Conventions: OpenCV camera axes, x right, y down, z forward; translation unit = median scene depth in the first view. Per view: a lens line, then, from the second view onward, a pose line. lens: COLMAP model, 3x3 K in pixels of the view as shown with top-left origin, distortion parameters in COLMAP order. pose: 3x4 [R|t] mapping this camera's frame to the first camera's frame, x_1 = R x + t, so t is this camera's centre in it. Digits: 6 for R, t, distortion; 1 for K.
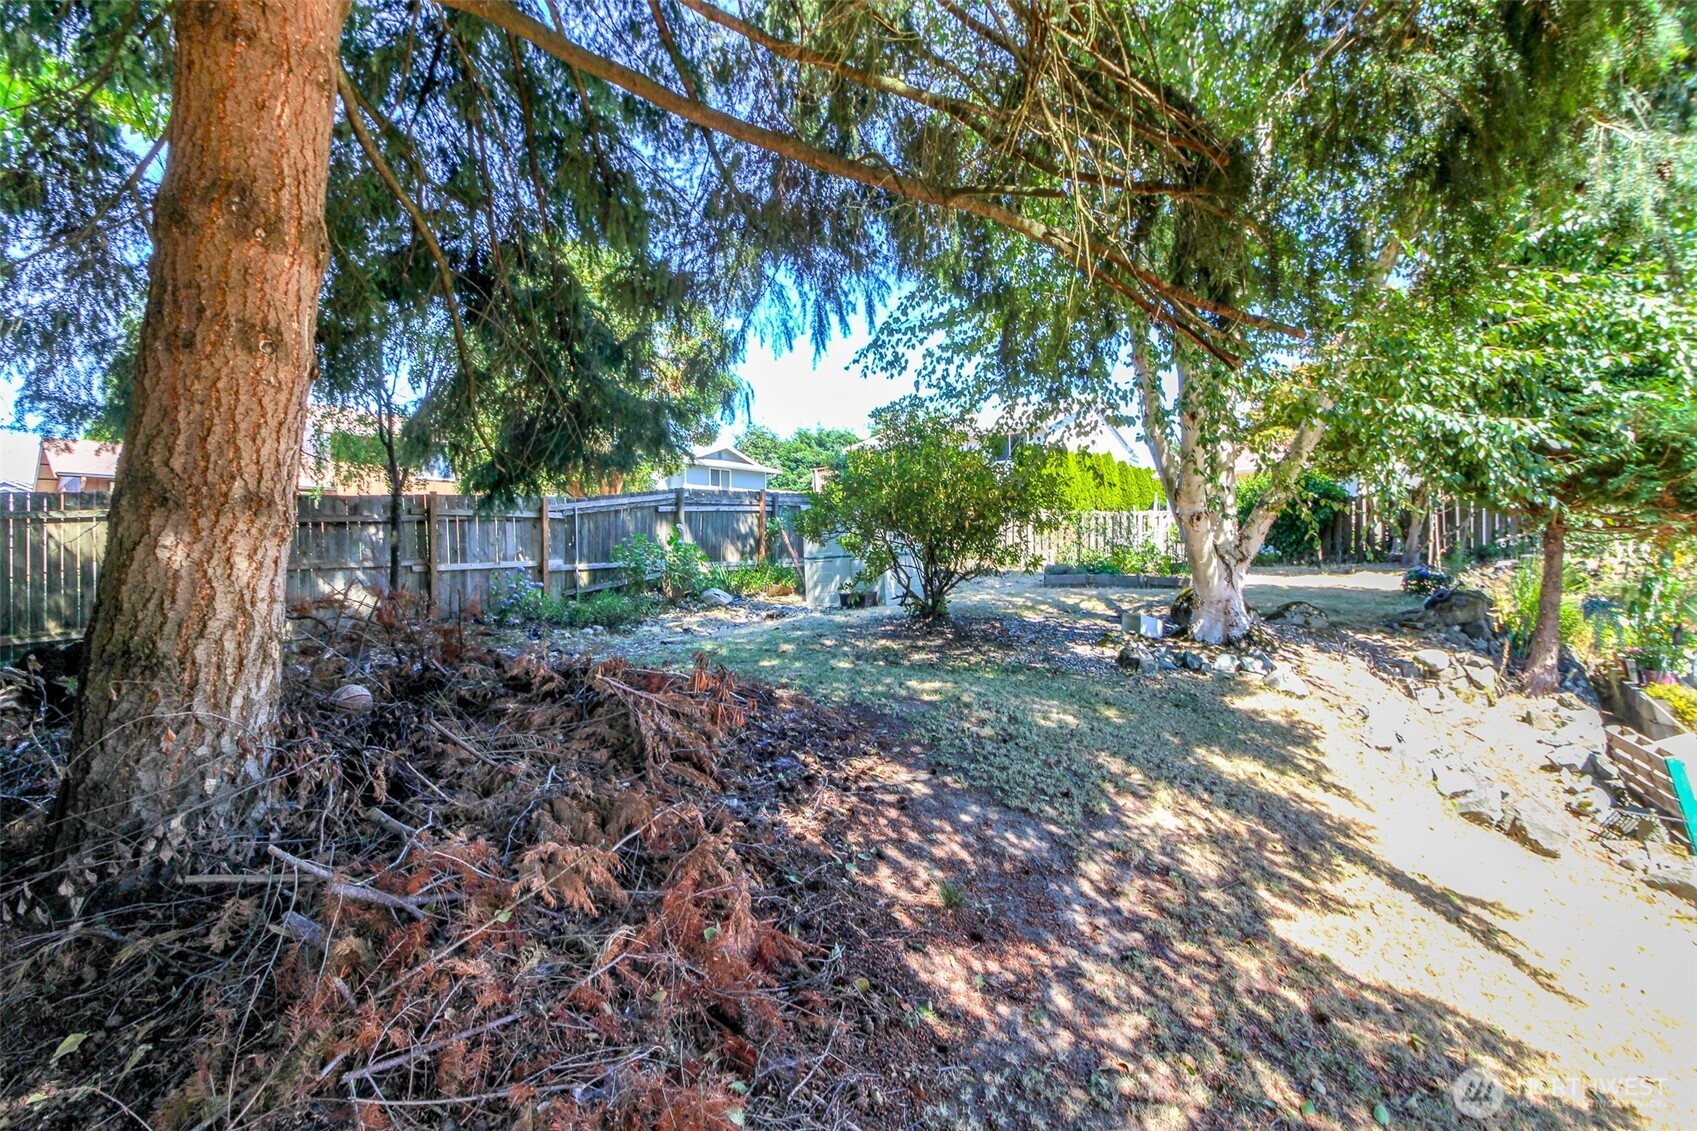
lens RADIAL K [[765.9, 0, 823.8], [0, 765.9, 557.3], [0, 0, 1]] dist [0.000950, 0.000225]
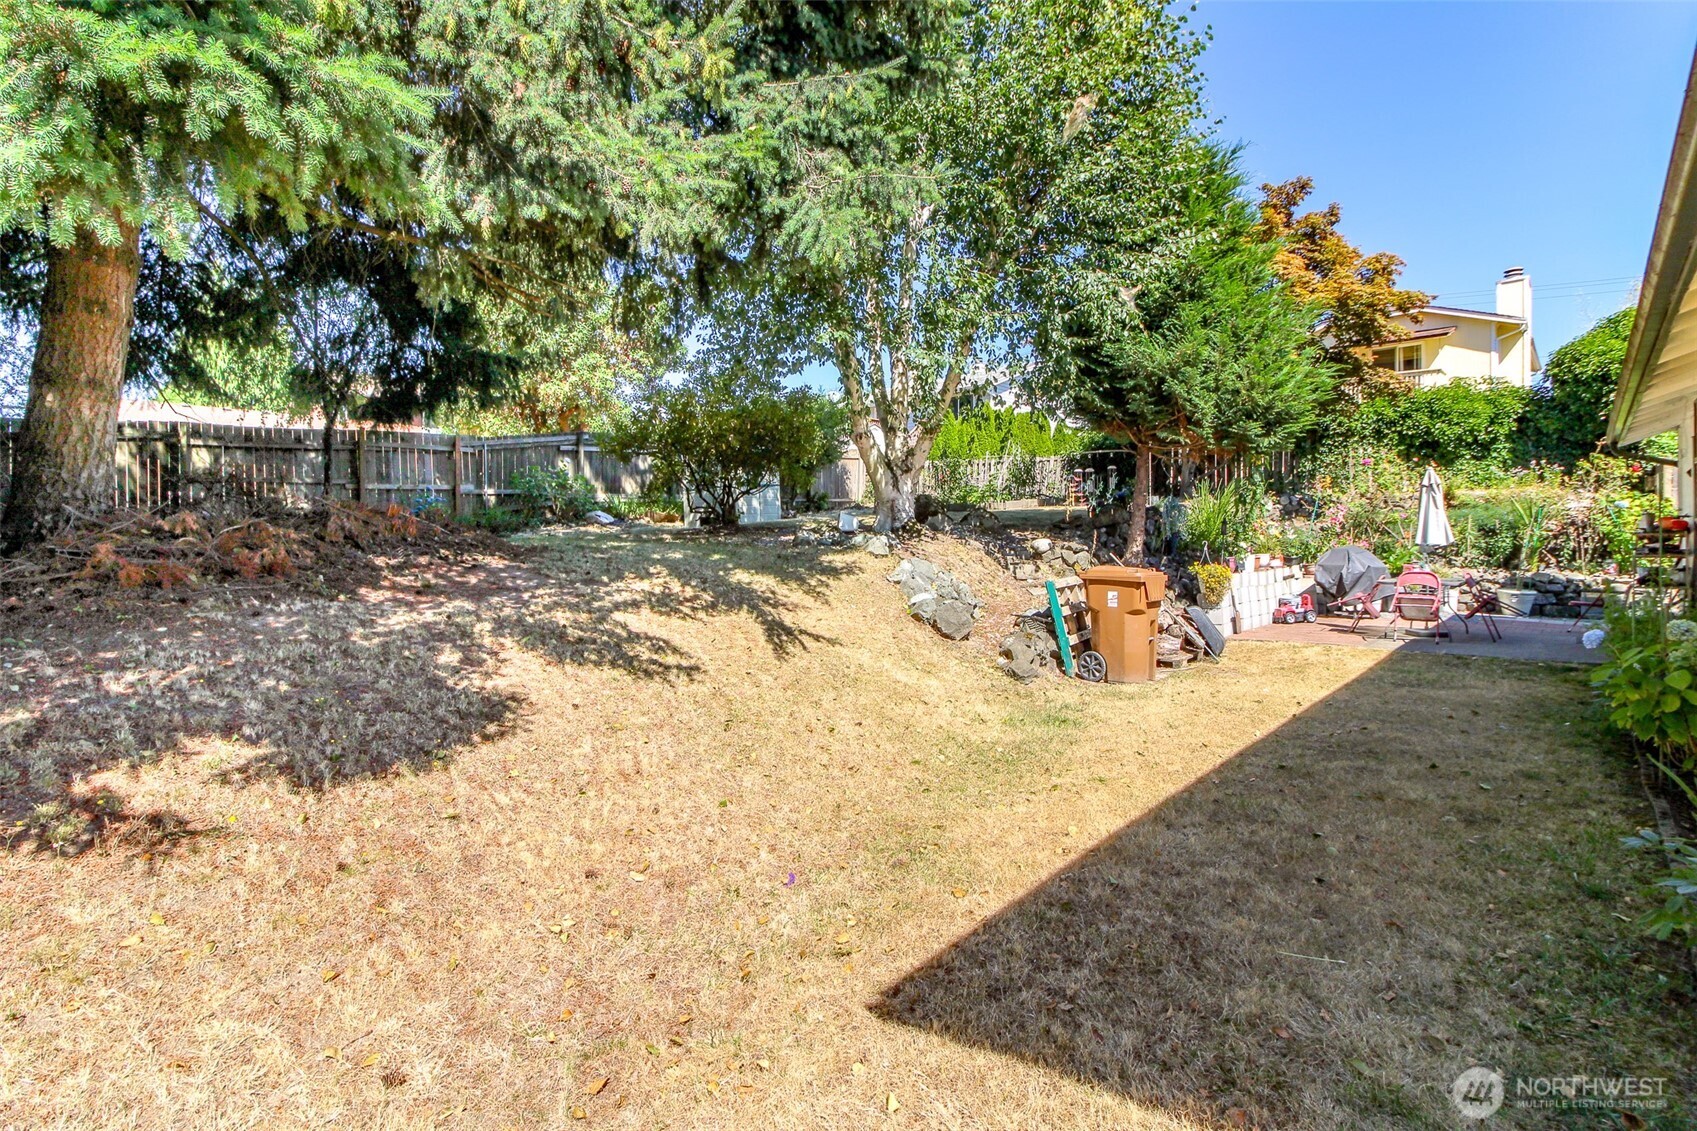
lens RADIAL K [[758.6, 0, 818.4], [0, 758.6, 541.0], [0, 0, 1]] dist [0.000983, -0.008678]
pose [[0.997983, 0.011601, -0.062418, 0.363909], [-0.010471, 0.999776, 0.018397, 0.078851], [0.062617, -0.017707, 0.997881, -0.252534]]
